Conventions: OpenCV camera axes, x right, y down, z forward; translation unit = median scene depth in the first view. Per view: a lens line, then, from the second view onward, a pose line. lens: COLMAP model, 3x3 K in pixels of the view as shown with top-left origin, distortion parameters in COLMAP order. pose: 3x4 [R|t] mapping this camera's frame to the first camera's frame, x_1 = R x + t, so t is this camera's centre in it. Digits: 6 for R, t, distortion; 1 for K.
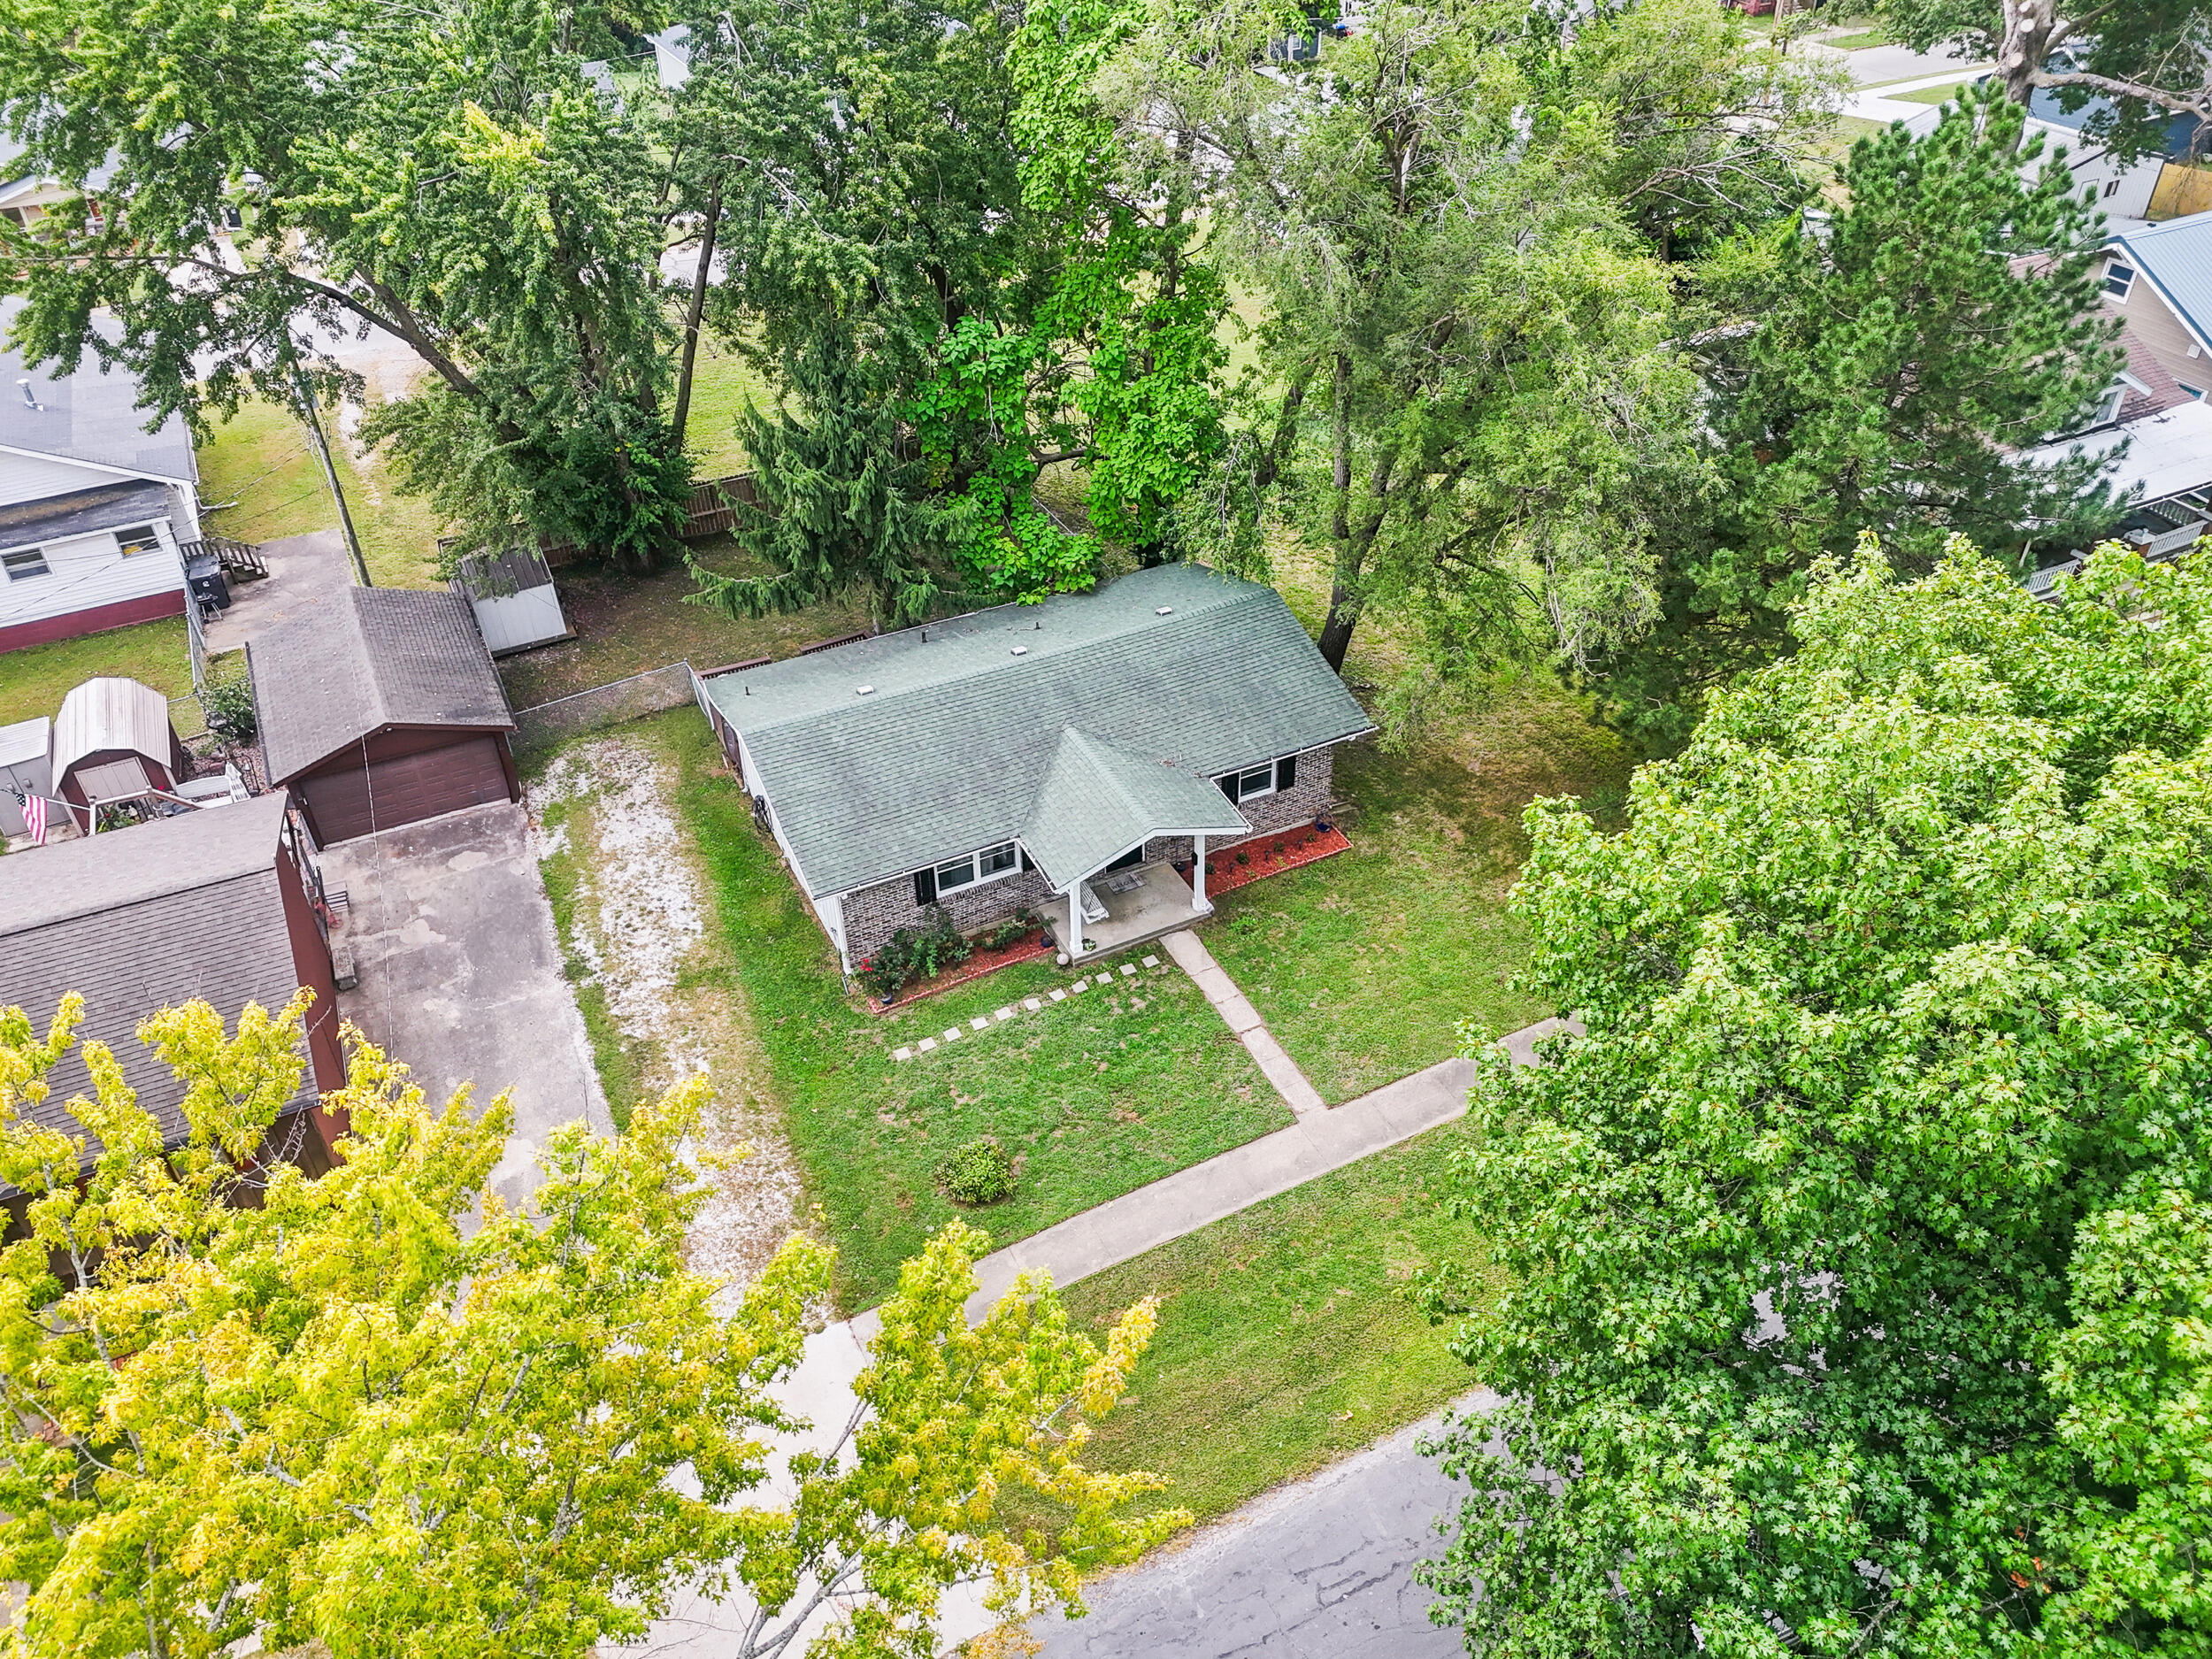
lens RADIAL K [[1663.7, 0, 1106.0], [0, 1663.7, 829.5], [0, 0, 1]] dist [0.062405, -0.052252]
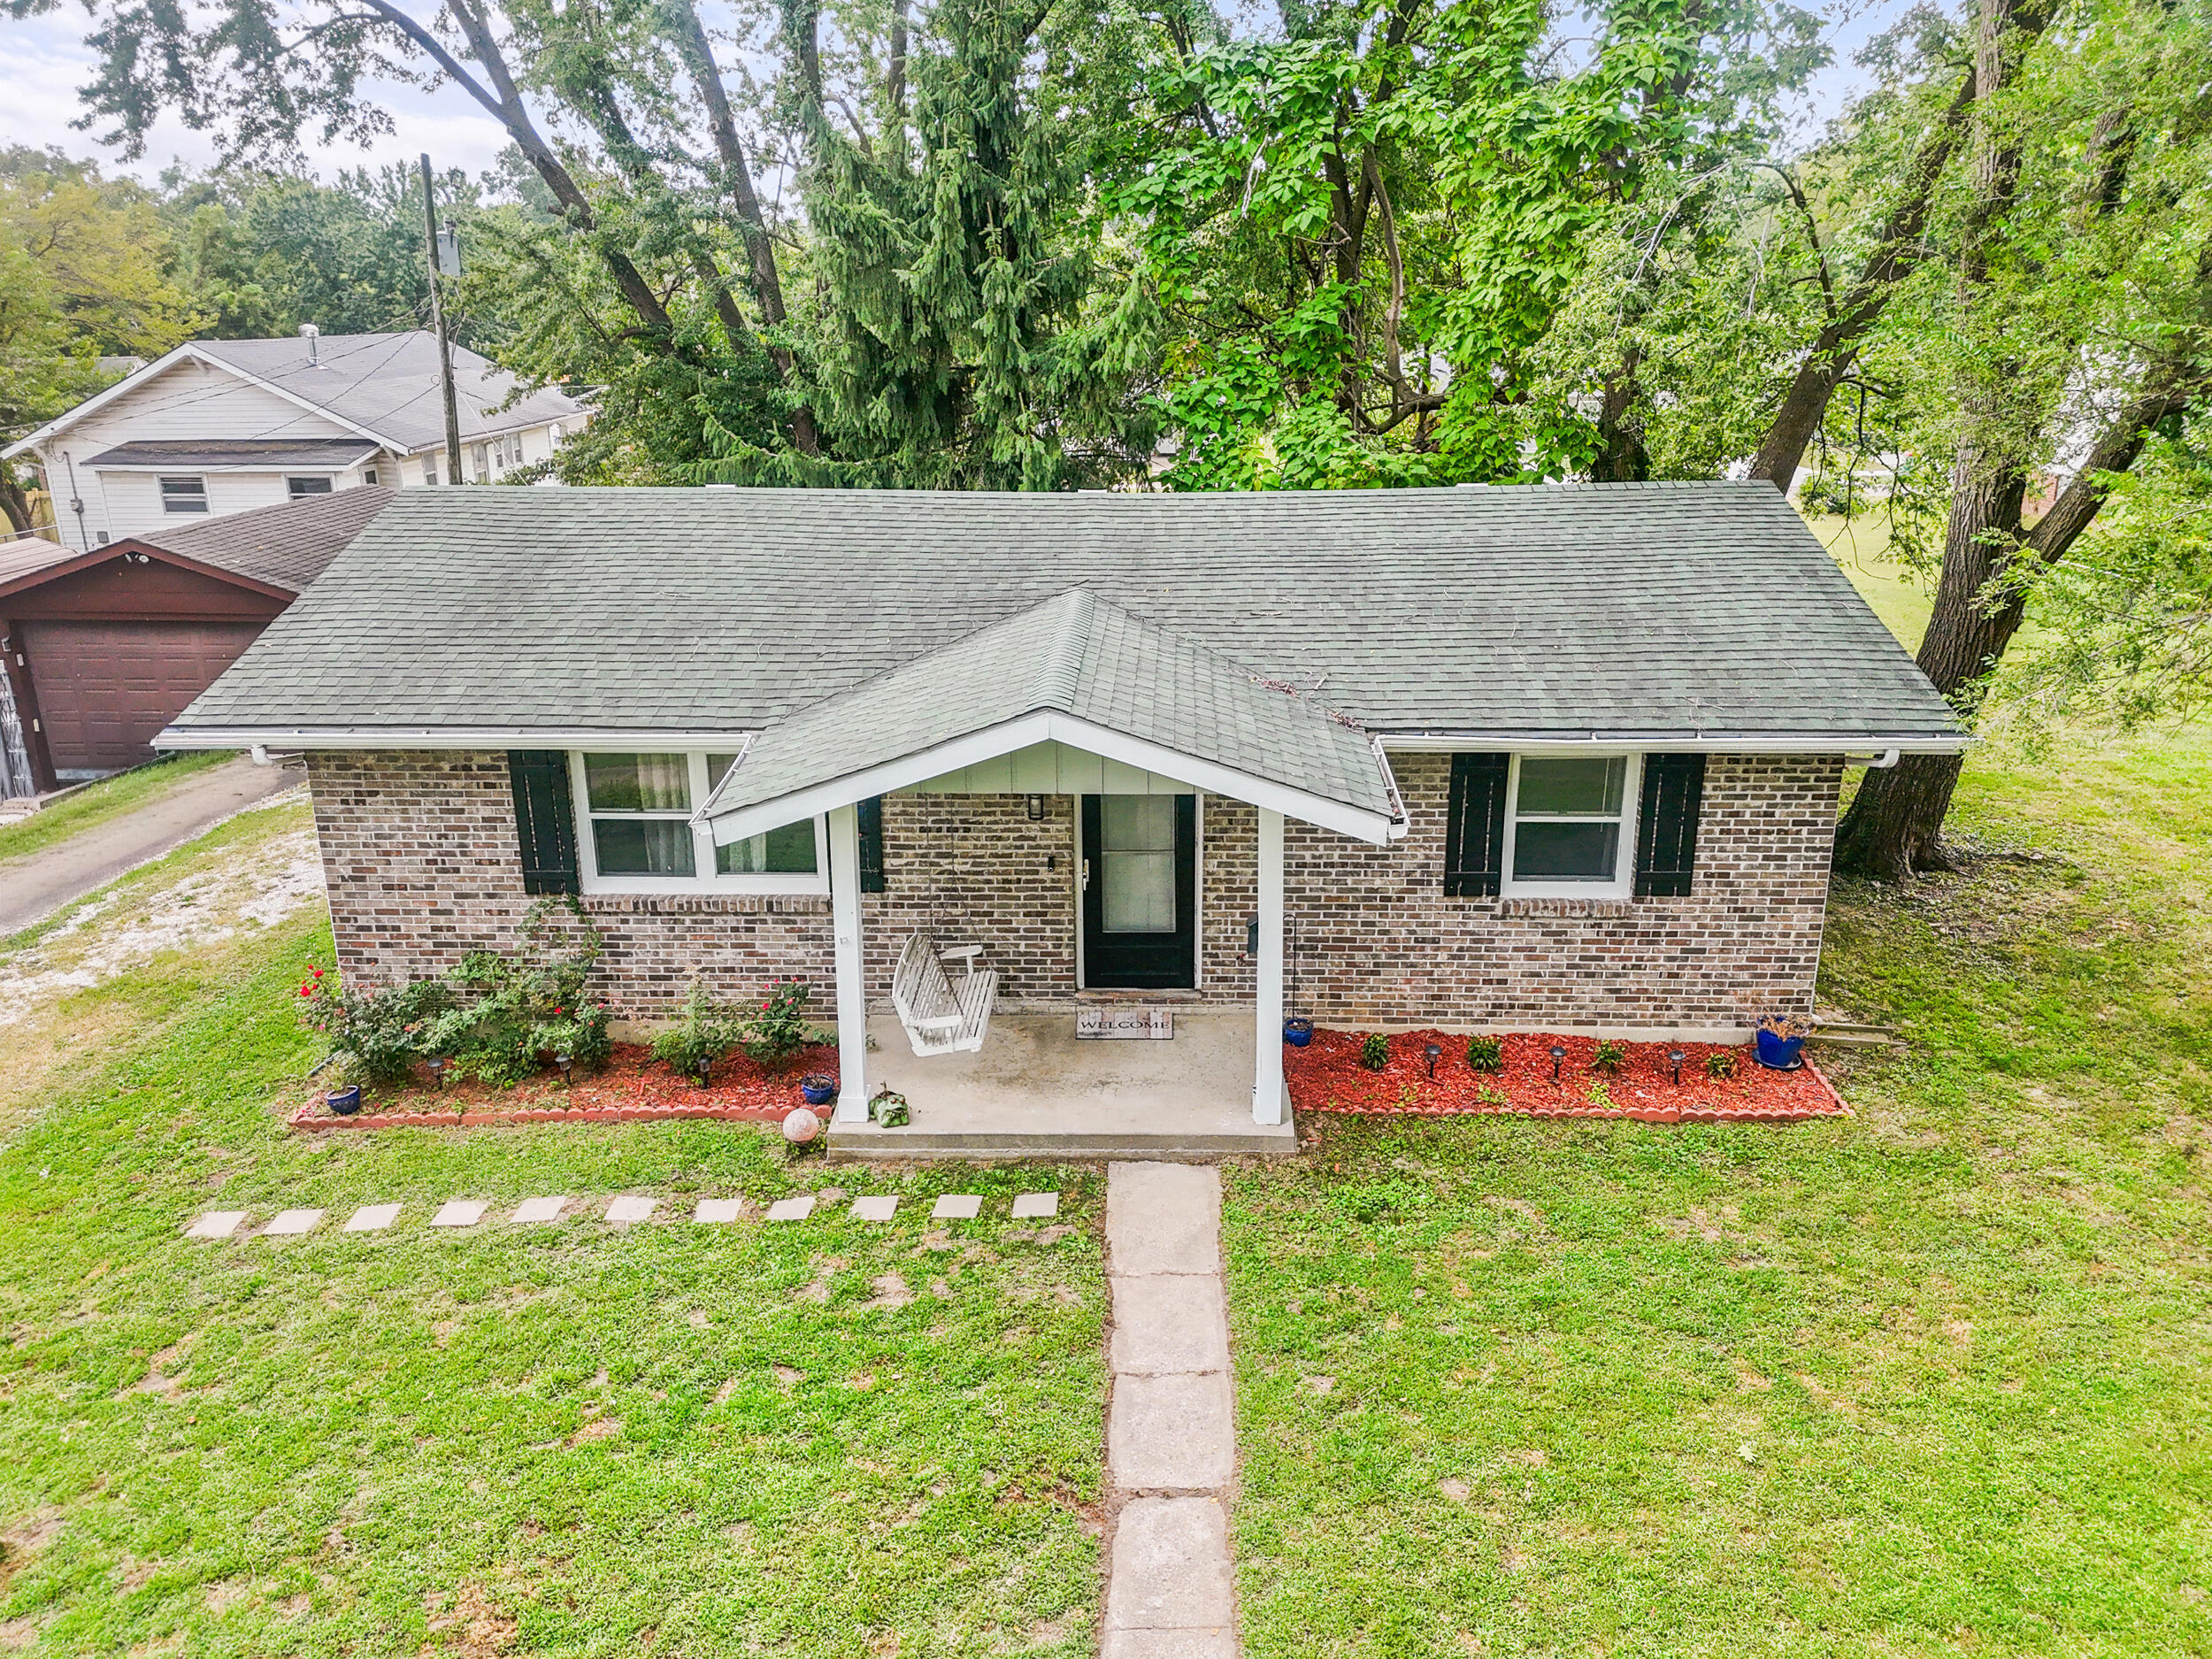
lens RADIAL K [[1675.8, 0, 1100.8], [0, 1675.8, 798.3], [0, 0, 1]] dist [0.059589, -0.054279]
pose [[0.881744, 0.146696, -0.448338, 0.173309], [-0.292286, 0.915892, -0.275157, 0.094106], [0.370265, 0.373661, 0.850460, 0.713223]]
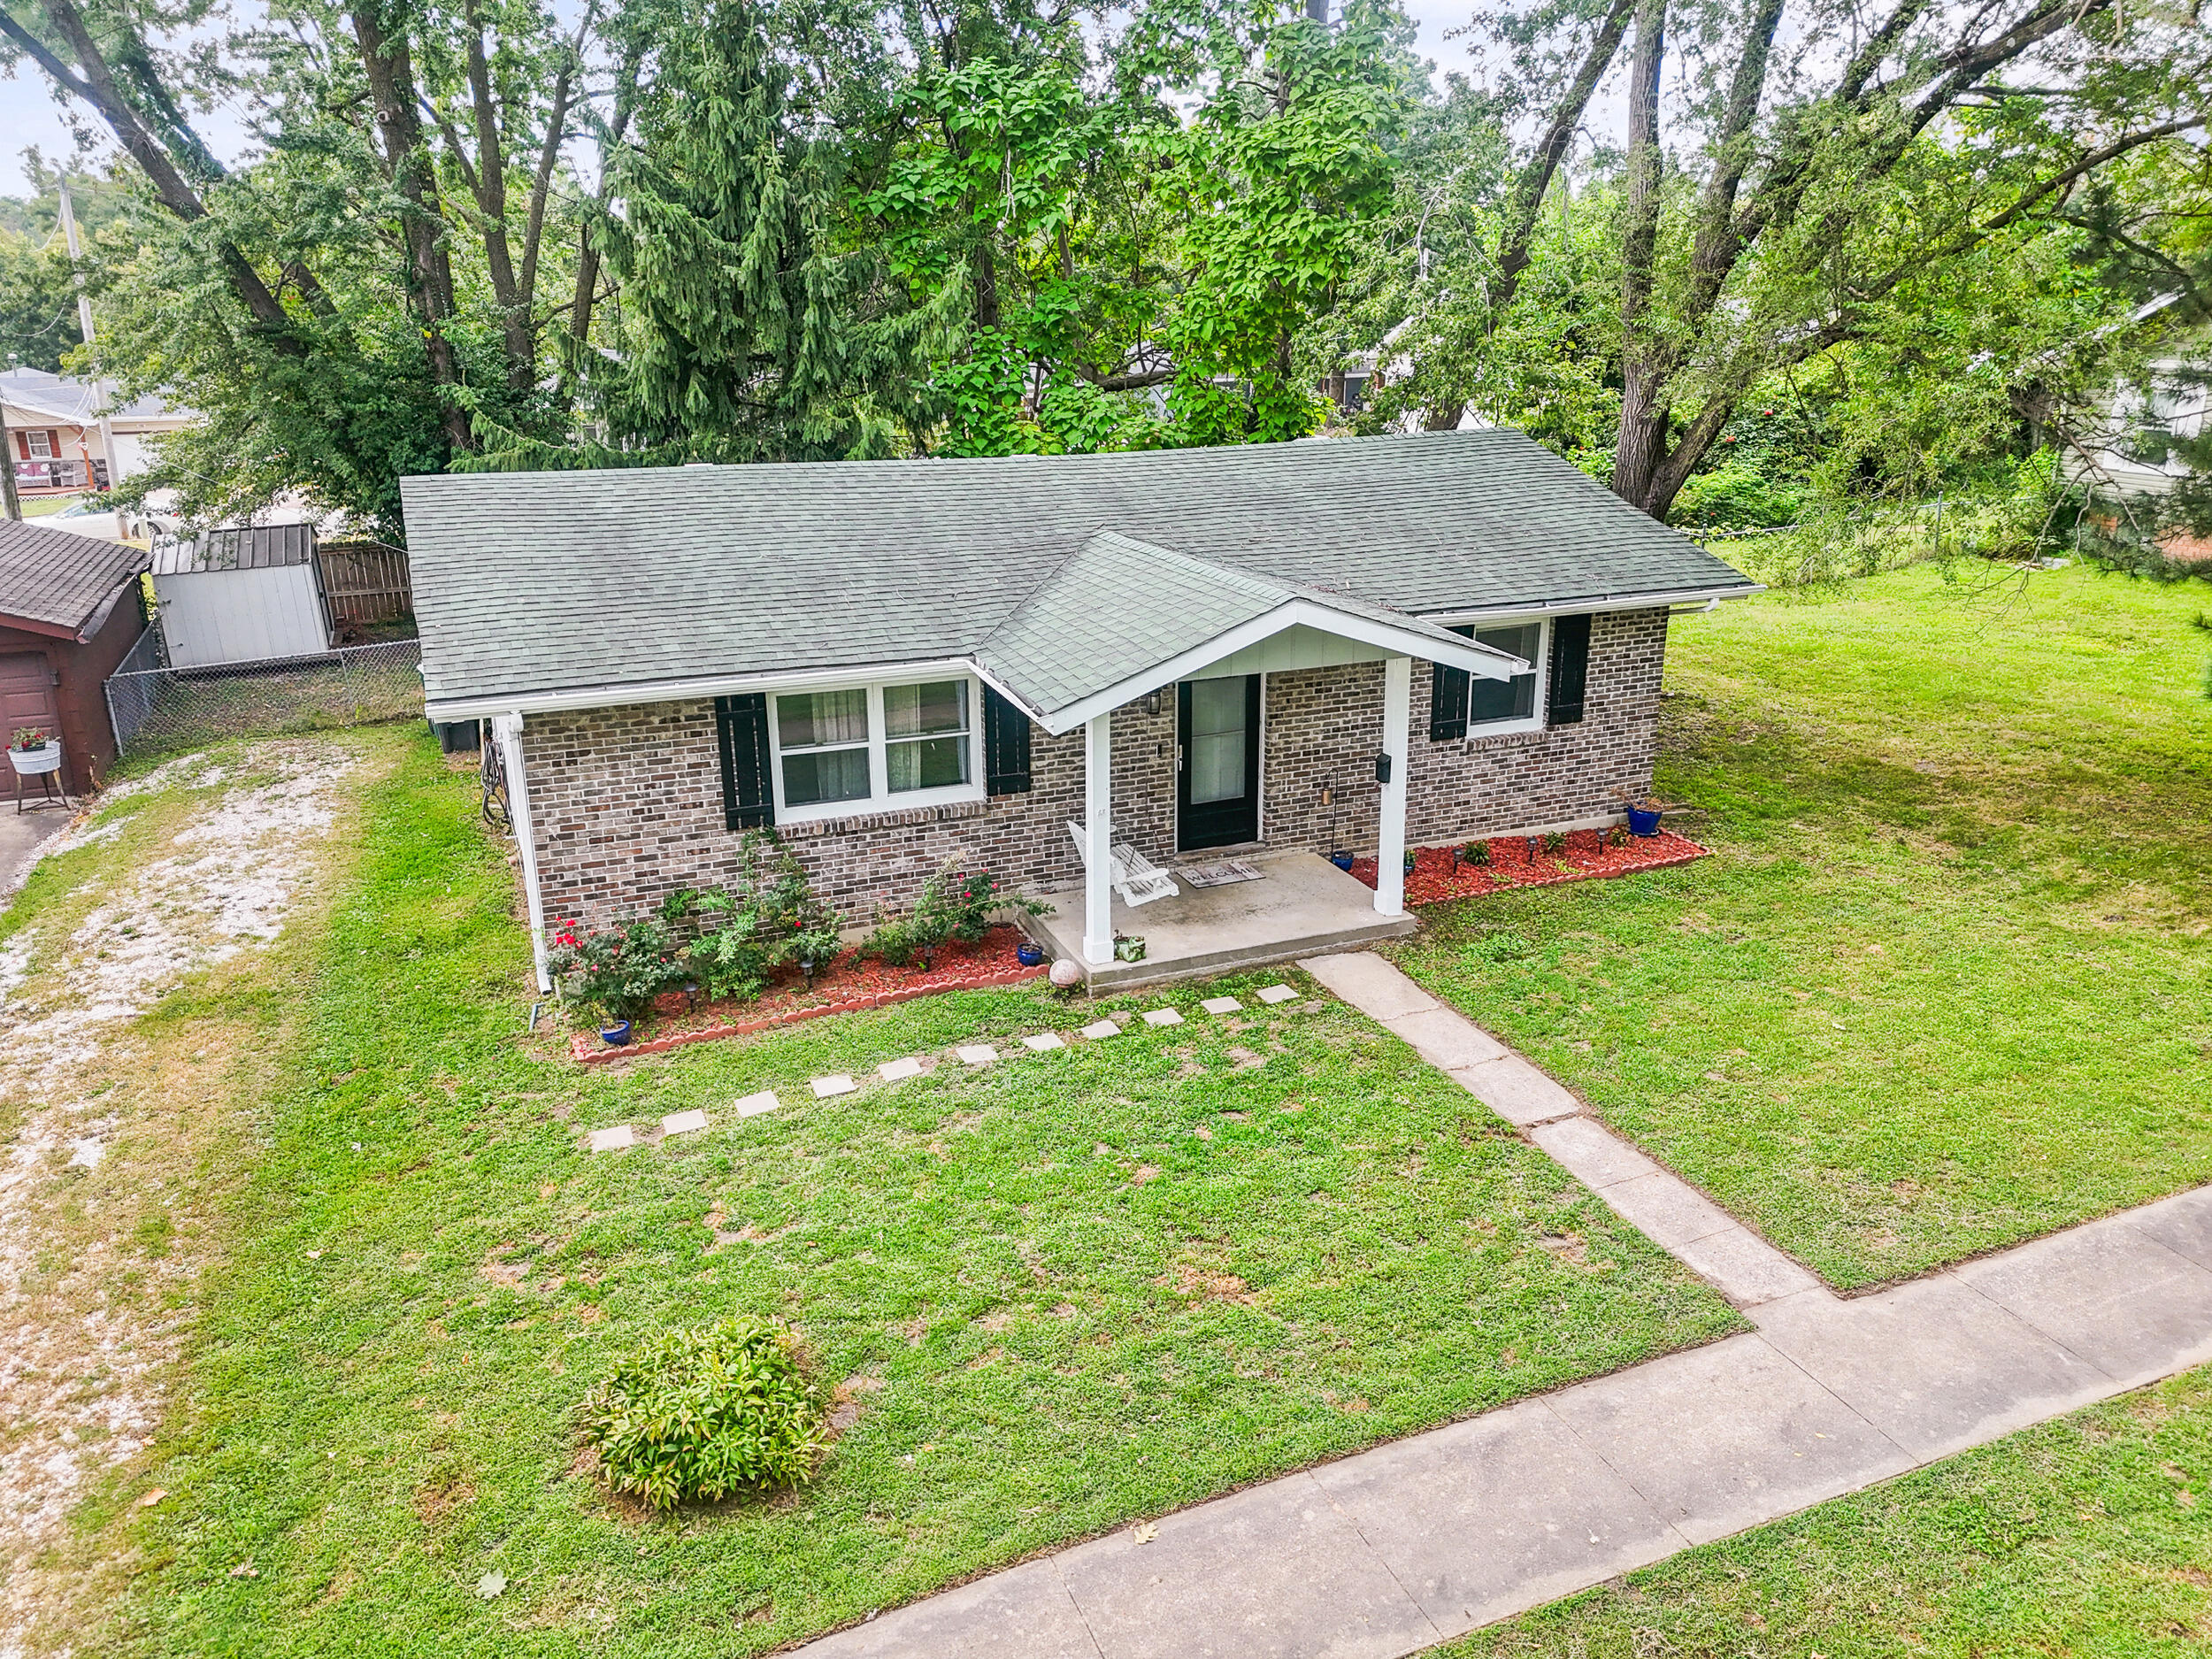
lens RADIAL K [[1663.7, 0, 1106.0], [0, 1663.7, 829.5], [0, 0, 1]] dist [0.062405, -0.052252]
pose [[0.997763, 0.028277, -0.060571, 0.008446], [-0.046778, 0.942650, -0.330488, 0.181310], [0.047752, 0.332582, 0.941865, 0.607610]]
